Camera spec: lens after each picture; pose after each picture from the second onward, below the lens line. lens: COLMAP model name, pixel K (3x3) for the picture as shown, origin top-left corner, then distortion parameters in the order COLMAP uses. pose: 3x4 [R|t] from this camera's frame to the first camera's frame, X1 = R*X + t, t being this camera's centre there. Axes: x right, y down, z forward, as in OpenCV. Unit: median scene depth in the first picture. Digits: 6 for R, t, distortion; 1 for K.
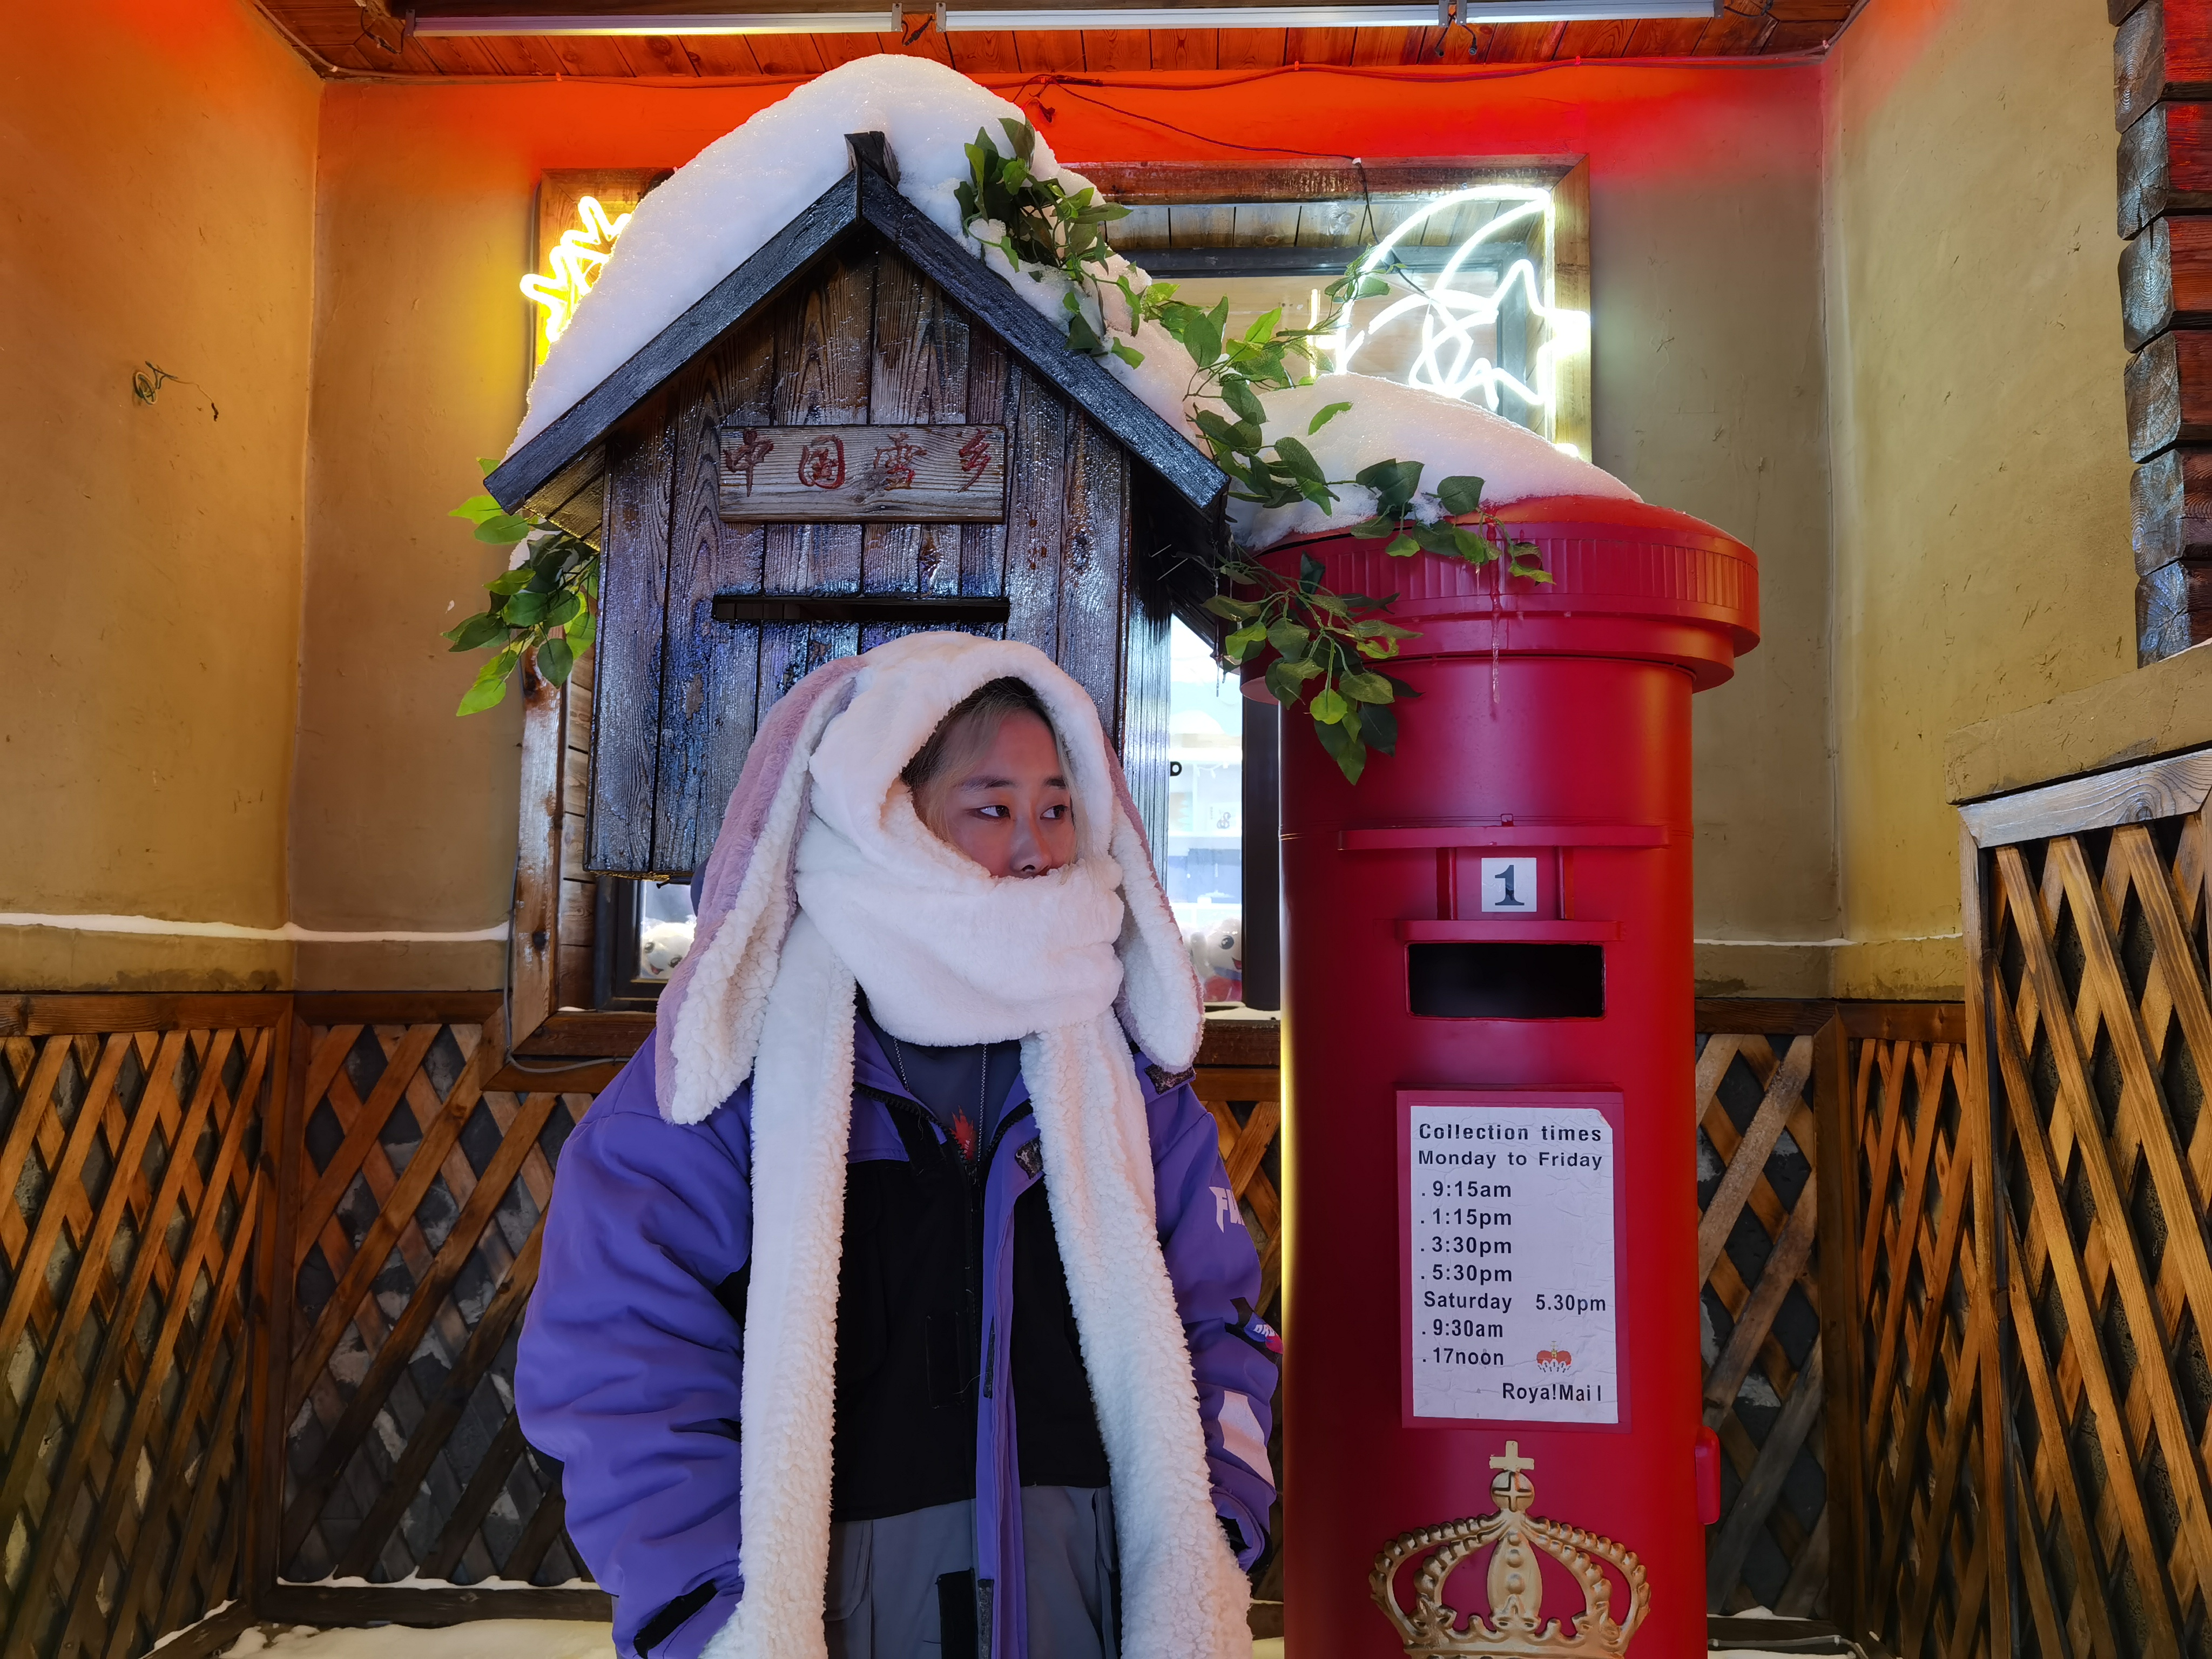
lens RADIAL K [[1732.8, 0, 1106.0], [0, 1732.8, 829.5], [0, 0, 1]] dist [-0.009985, 0.007879]
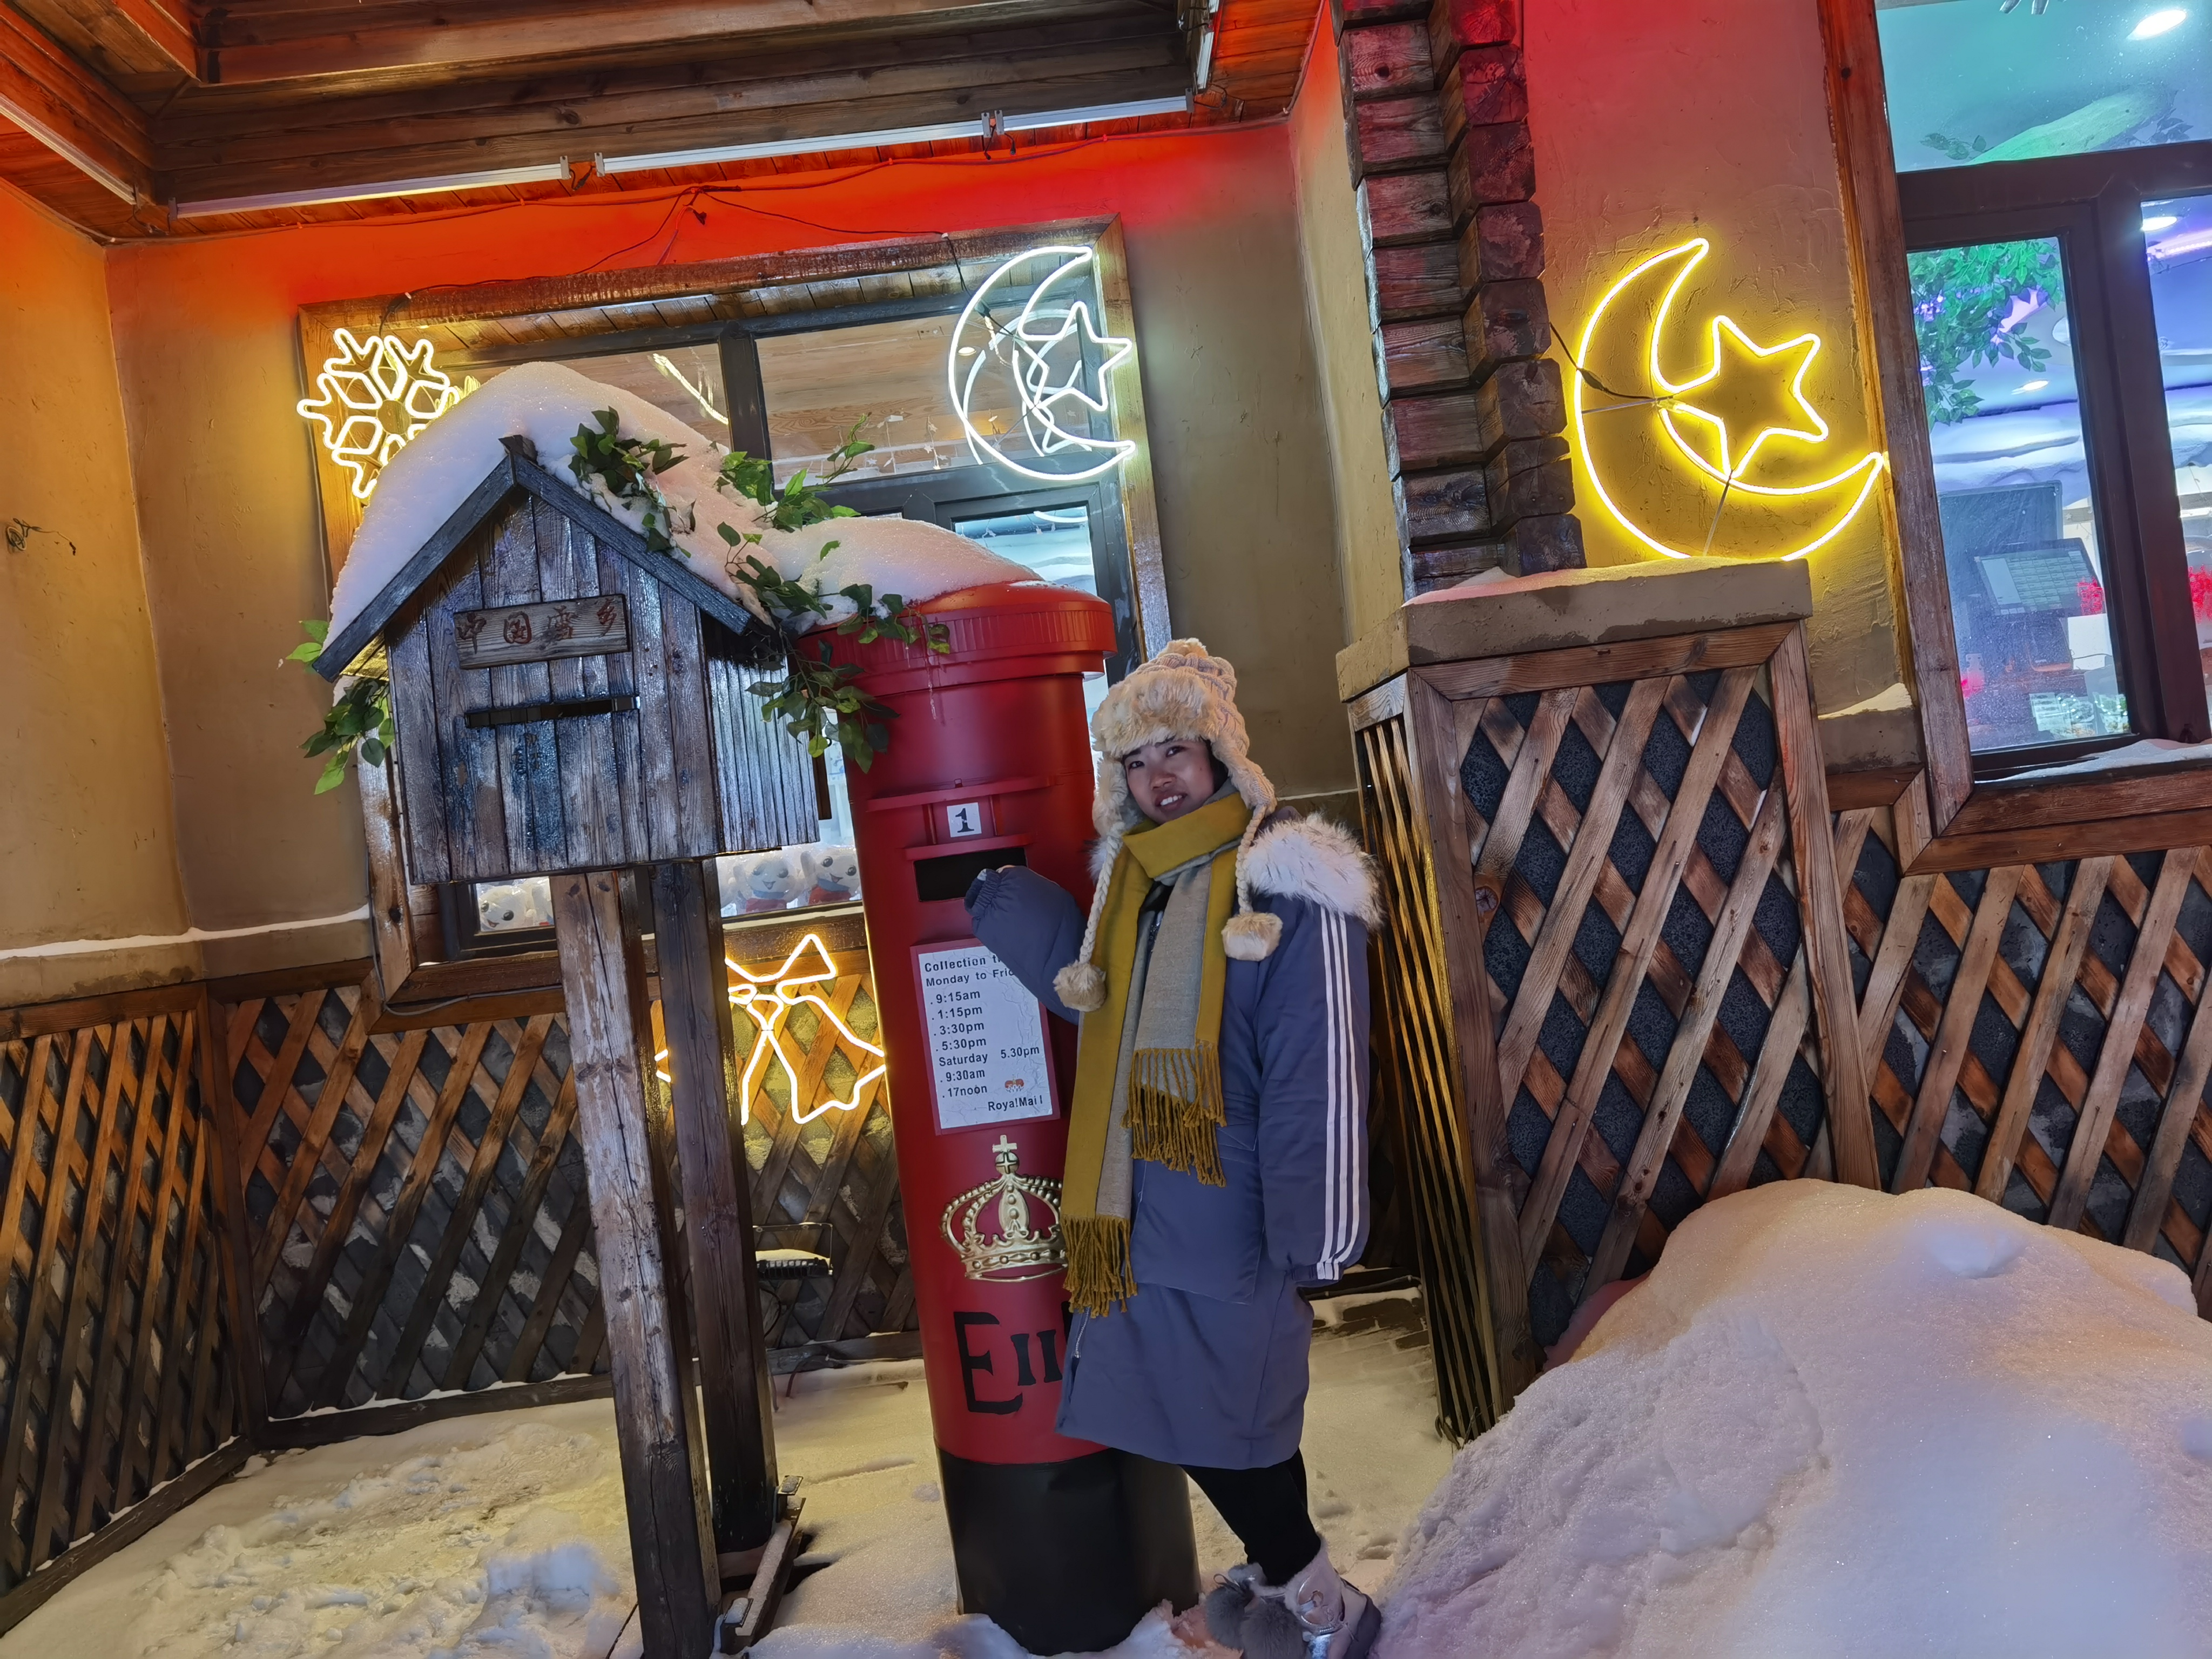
lens RADIAL K [[1726.8, 0, 1106.0], [0, 1726.8, 829.5], [0, 0, 1]] dist [0.000841, 0.006981]
pose [[0.988629, -0.131351, 0.073205, 0.122589], [0.125531, 0.988928, 0.079145, -0.037775], [-0.082790, -0.069056, 0.994172, -0.354404]]
